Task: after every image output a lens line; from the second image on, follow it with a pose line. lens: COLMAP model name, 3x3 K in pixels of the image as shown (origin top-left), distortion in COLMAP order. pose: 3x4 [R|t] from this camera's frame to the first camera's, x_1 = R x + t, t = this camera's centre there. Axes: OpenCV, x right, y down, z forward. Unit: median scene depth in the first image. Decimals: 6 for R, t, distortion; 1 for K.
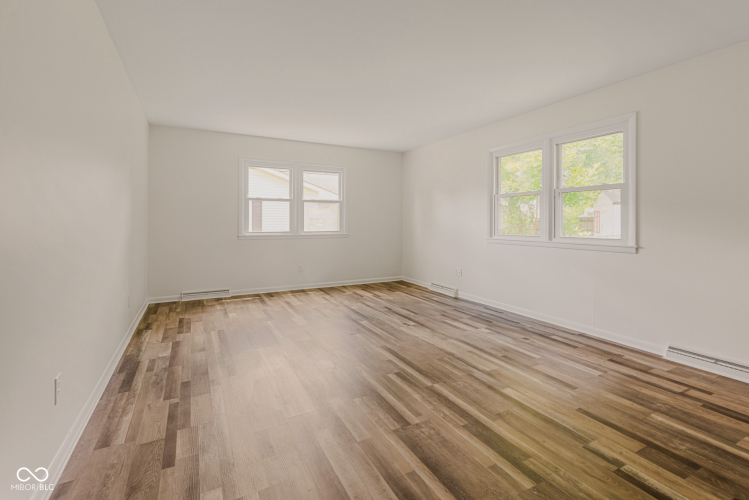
lens RADIAL K [[353.8, 0, 376.2], [0, 353.8, 216.5], [0, 0, 1]] dist [0.028202, -0.012579]
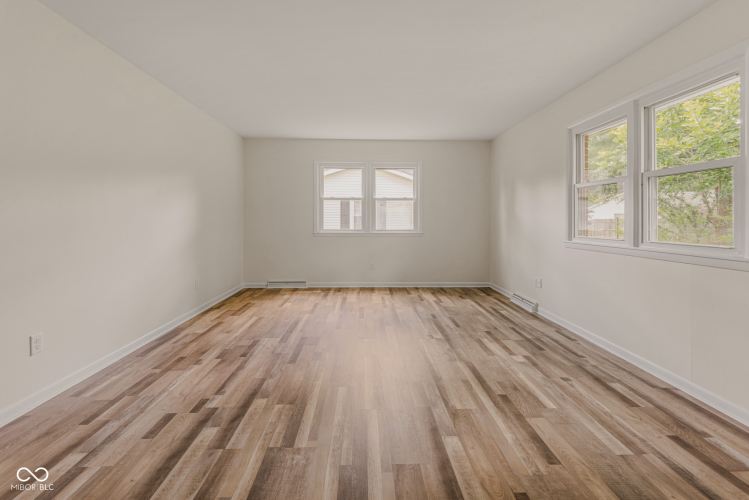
lens RADIAL K [[353.8, 0, 376.2], [0, 353.8, 216.5], [0, 0, 1]] dist [0.028202, -0.012579]
pose [[0.900150, -0.002641, -0.435573, 0.426549], [0.003414, 0.999994, 0.000992, 0.007342], [0.435567, -0.002380, 0.900153, 0.186717]]
